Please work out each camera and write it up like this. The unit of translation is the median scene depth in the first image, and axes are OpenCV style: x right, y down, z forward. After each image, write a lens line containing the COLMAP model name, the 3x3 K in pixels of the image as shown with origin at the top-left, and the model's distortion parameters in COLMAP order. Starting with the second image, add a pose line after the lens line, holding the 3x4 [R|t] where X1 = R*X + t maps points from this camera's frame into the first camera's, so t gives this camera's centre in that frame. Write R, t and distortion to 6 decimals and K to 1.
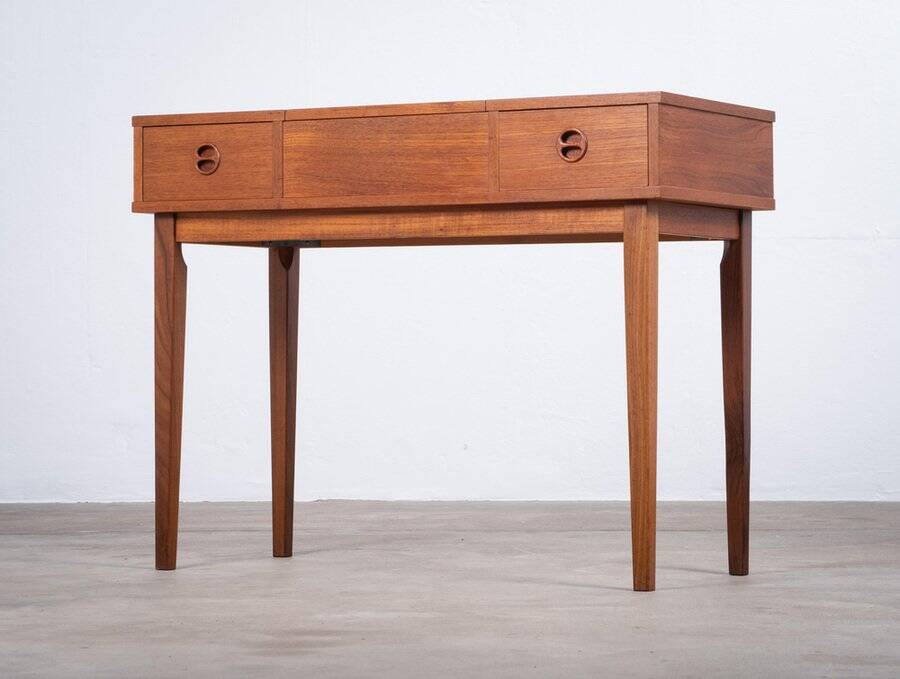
lens RADIAL K [[2877.0, 0, 450.0], [0, 2877.0, 339.5], [0, 0, 1]] dist [-0.024669, 0.643025]
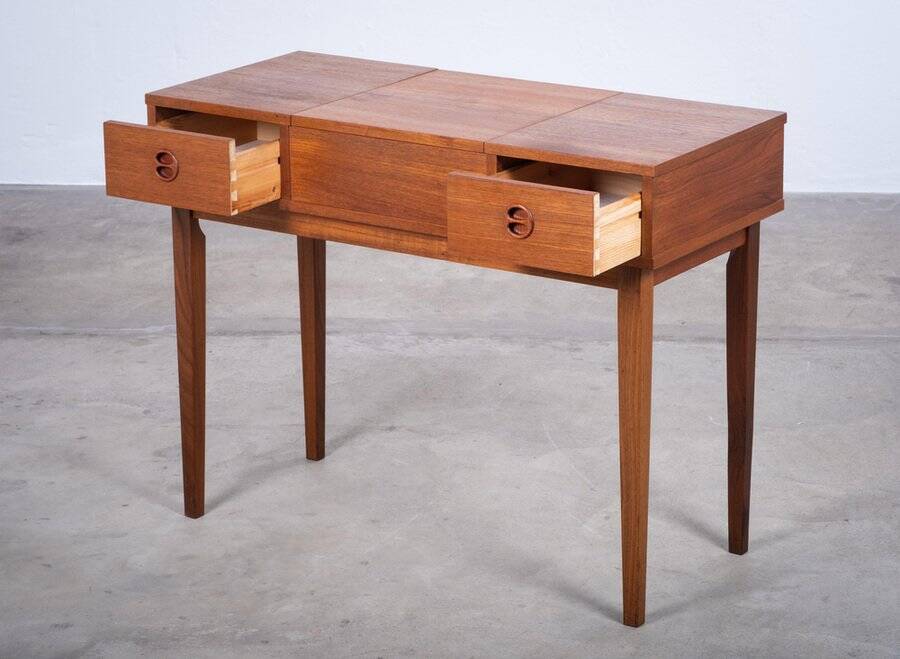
lens RADIAL K [[2625.8, 0, 450.0], [0, 2625.8, 329.5], [0, 0, 1]] dist [0.039908, -0.109809]
pose [[0.997723, 0.012367, -0.066308, 0.059244], [0.007608, 0.956143, 0.292802, -0.275688], [0.067021, -0.292640, 0.953871, 0.114331]]
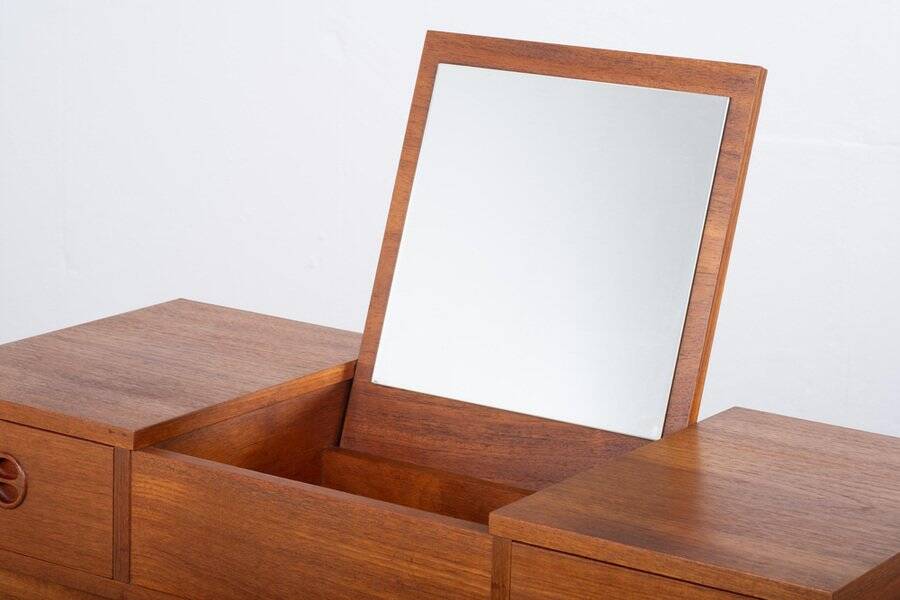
lens RADIAL K [[2473.8, 0, 450.0], [0, 2473.8, 300.0], [0, 0, 1]] dist [0.143701, 0.552968]
pose [[0.997232, 0.047682, -0.057047, 0.028055], [-0.034216, 0.975518, 0.217240, -0.209054], [0.066009, -0.214686, 0.974450, 0.552988]]
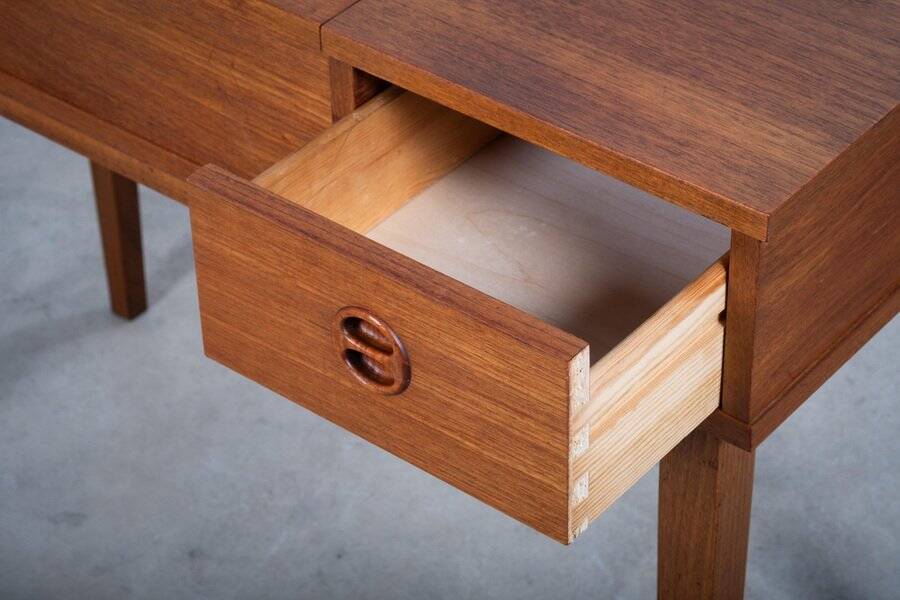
lens RADIAL K [[2473.8, 0, 450.0], [0, 2473.8, 300.0], [0, 0, 1]] dist [0.143701, 0.552968]
pose [[0.988433, 0.081333, -0.128004, 0.069256], [0.015438, 0.785688, 0.618431, -0.241144], [0.150870, -0.613254, 0.775344, 0.710019]]
